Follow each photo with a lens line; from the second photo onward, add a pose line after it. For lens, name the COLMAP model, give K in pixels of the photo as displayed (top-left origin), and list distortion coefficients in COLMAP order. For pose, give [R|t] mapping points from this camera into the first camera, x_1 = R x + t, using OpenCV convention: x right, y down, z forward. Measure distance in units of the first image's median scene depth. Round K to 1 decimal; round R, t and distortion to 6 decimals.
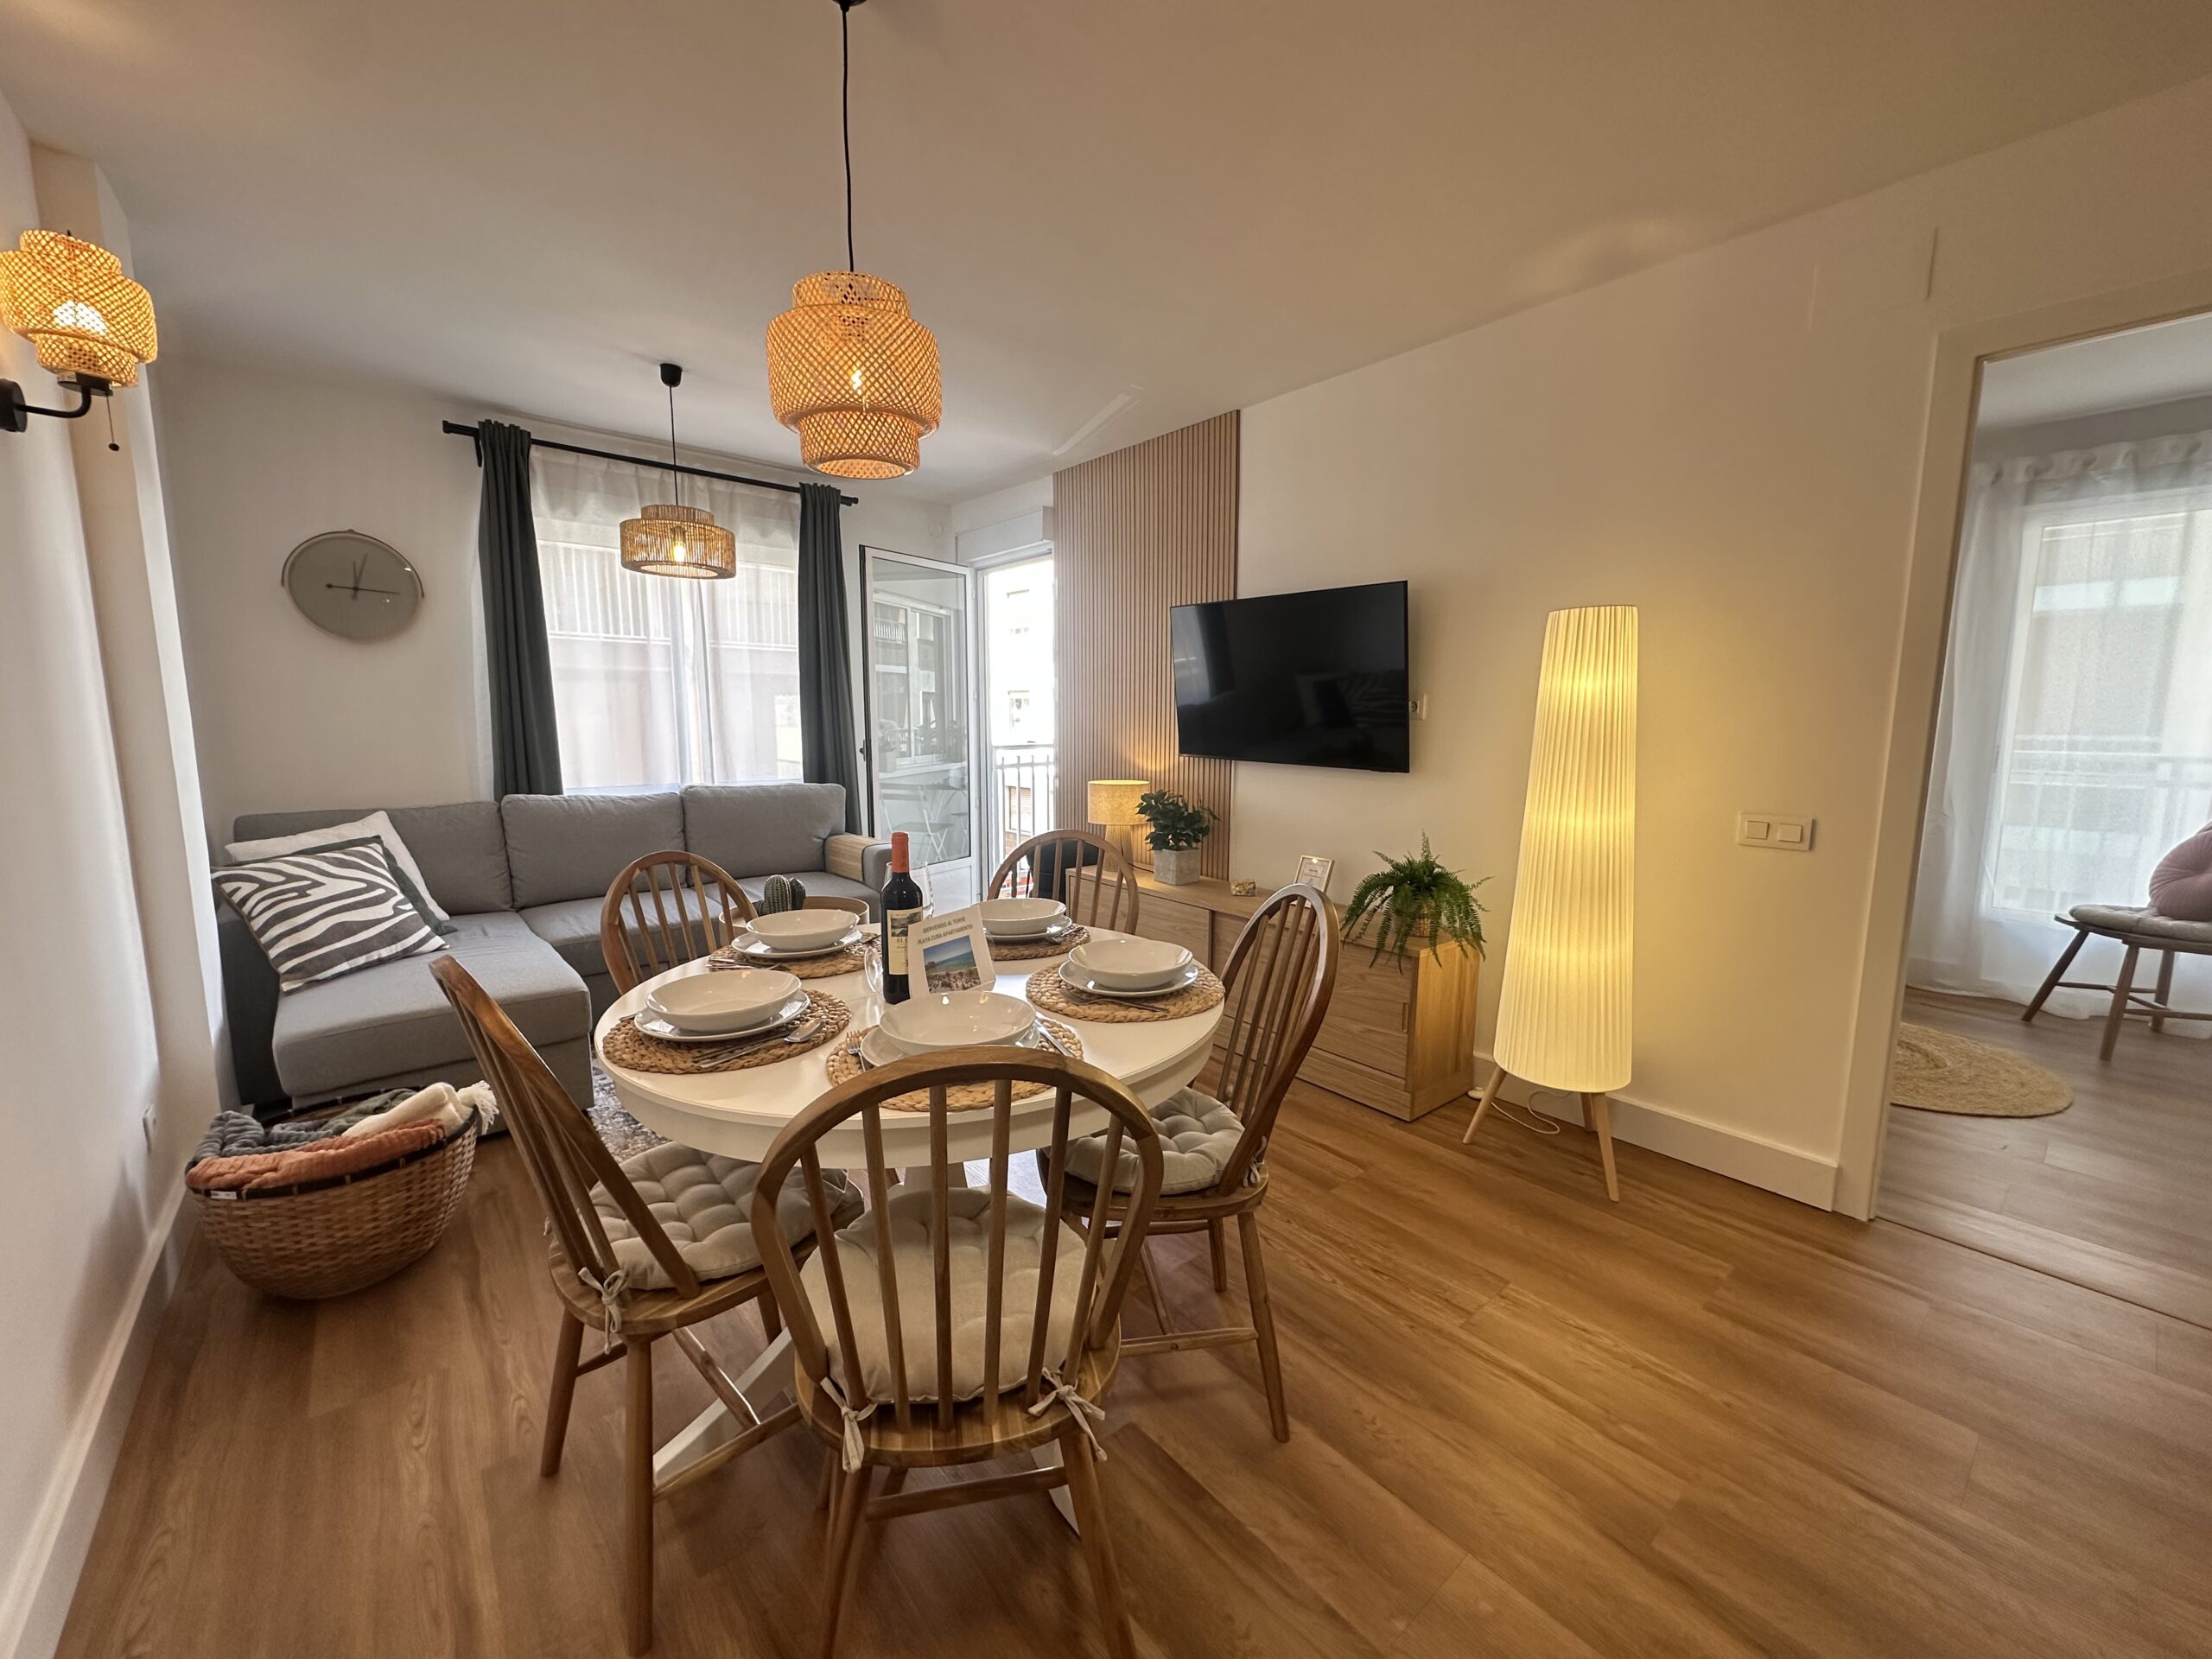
lens RADIAL K [[886.4, 0, 1106.0], [0, 886.4, 829.5], [0, 0, 1]] dist [0.012369, 0.000001]
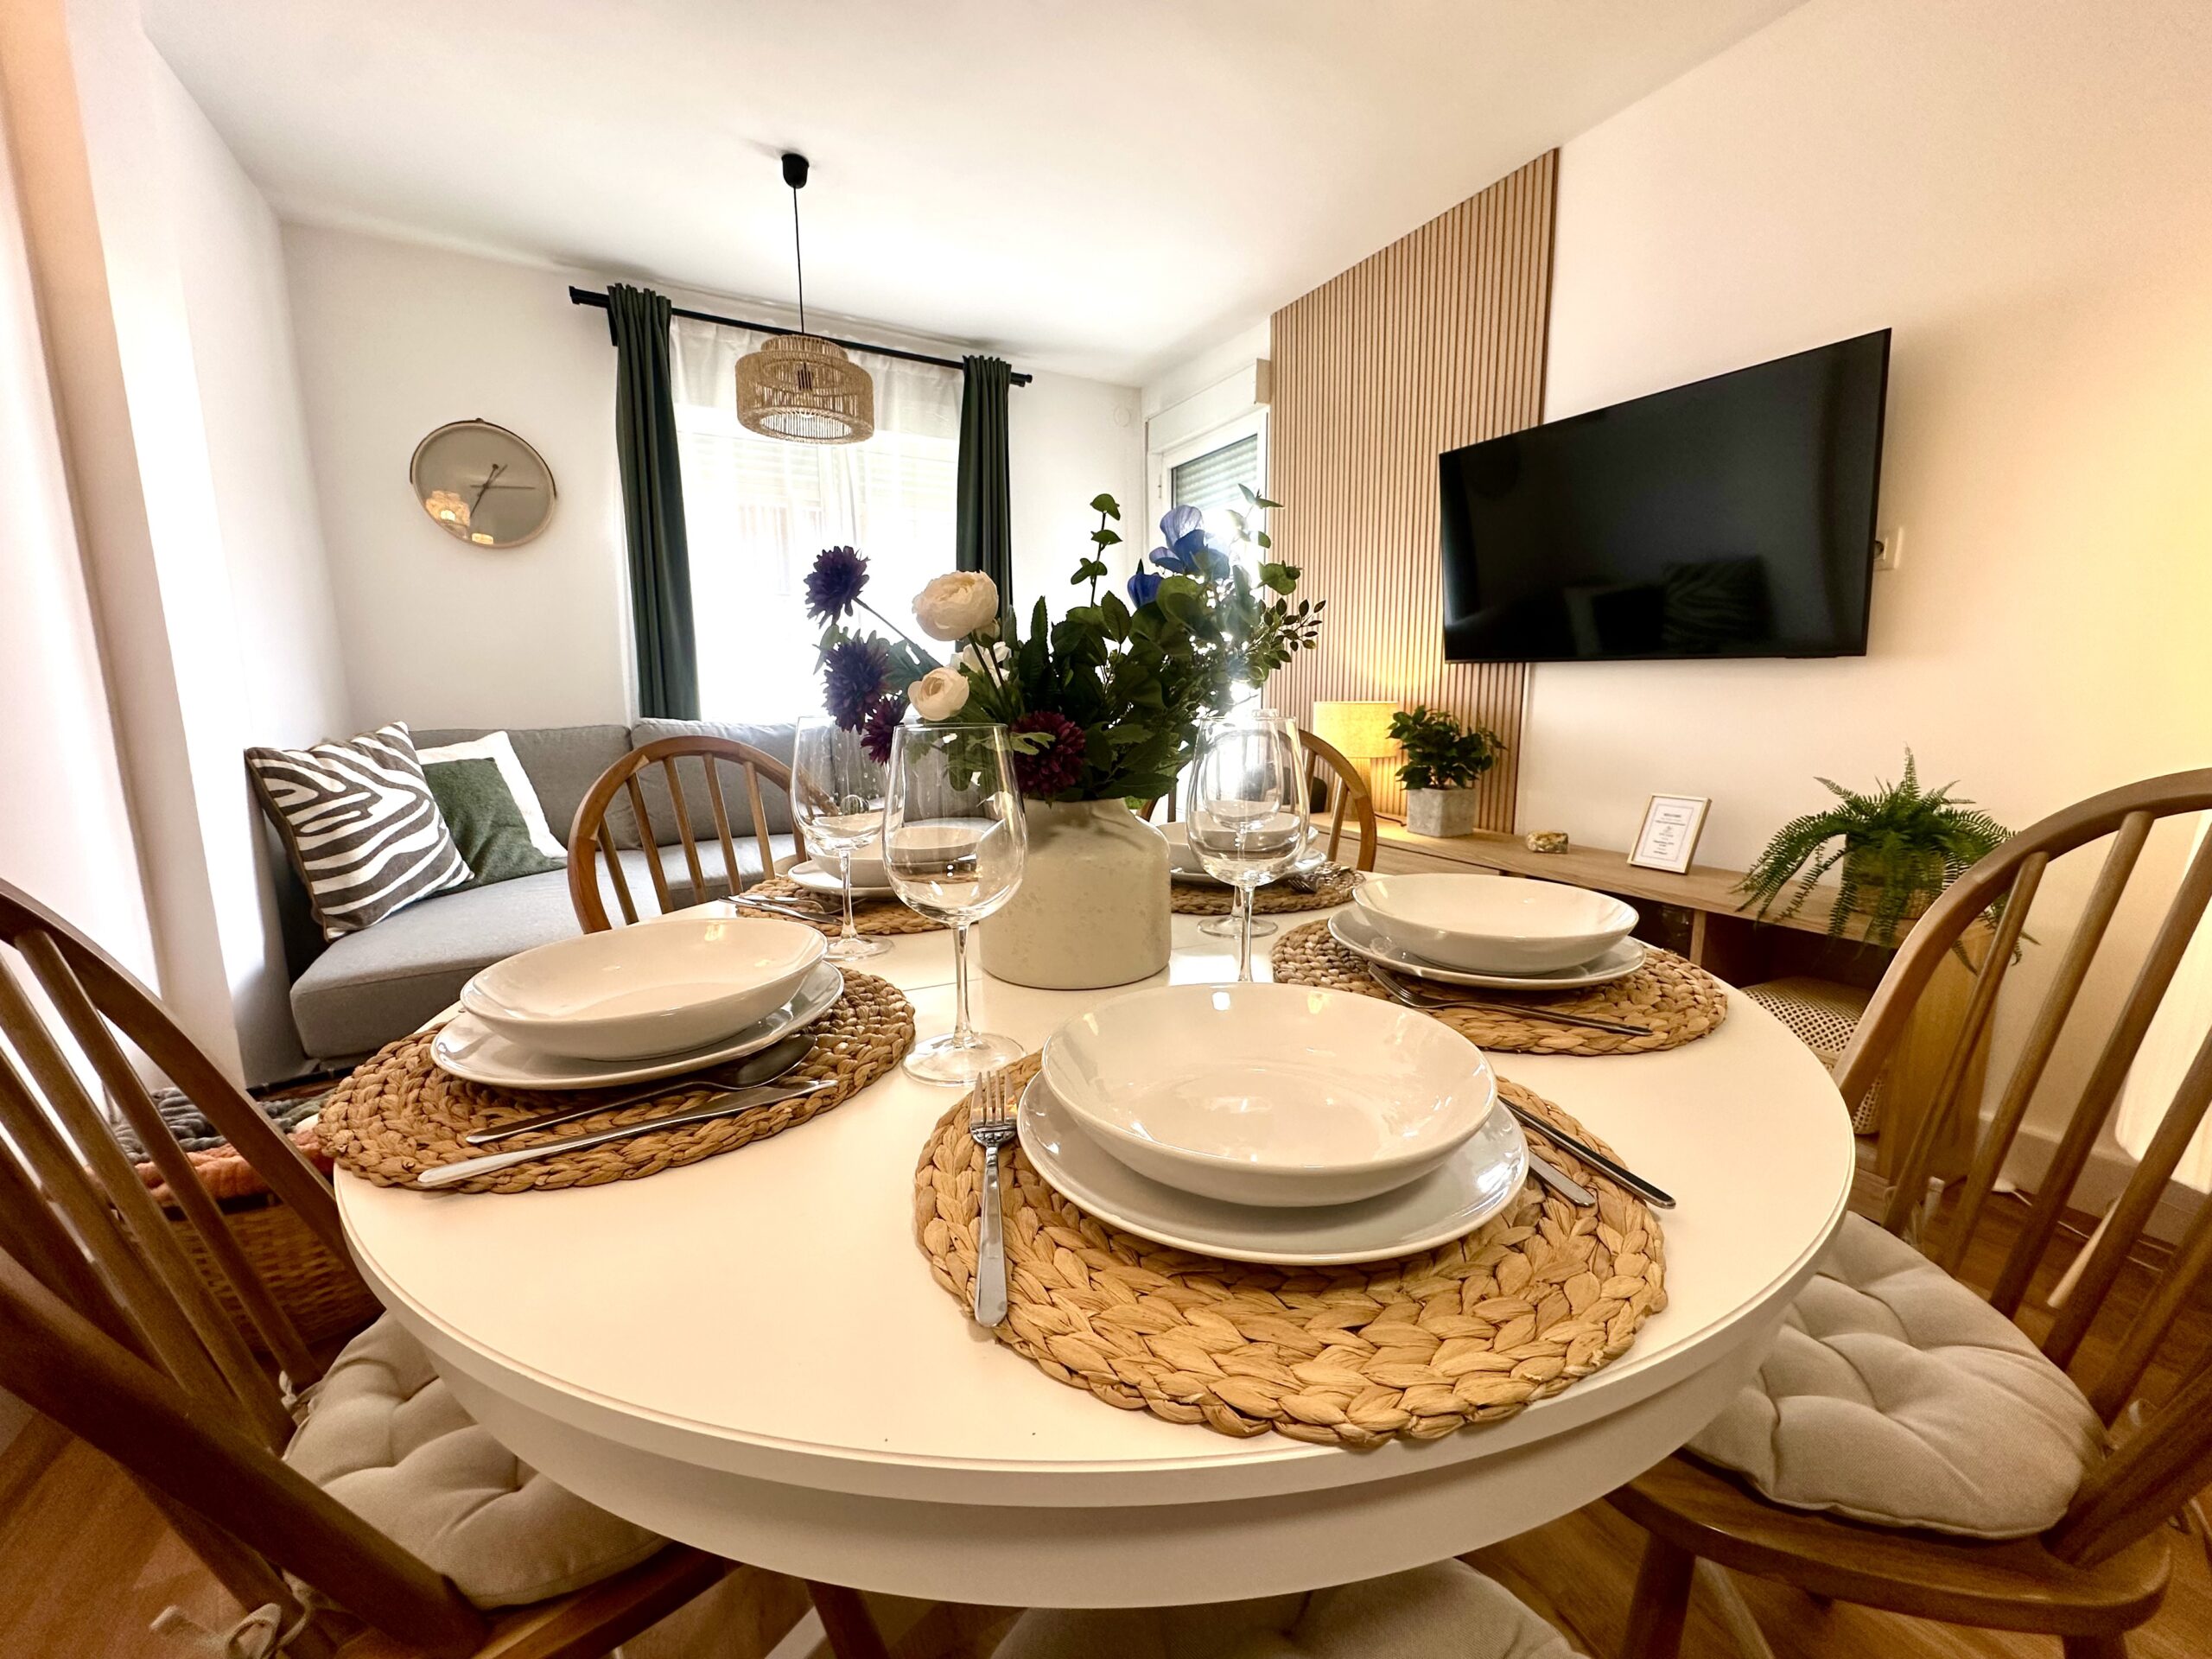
lens RADIAL K [[897.3, 0, 1106.0], [0, 897.3, 829.5], [0, 0, 1]] dist [-0.004001, -0.000205]
pose [[0.979698, 0.020348, -0.199442, -0.043821], [-0.014367, 0.999404, 0.031391, 0.038333], [0.199962, -0.027888, 0.979407, 0.236664]]
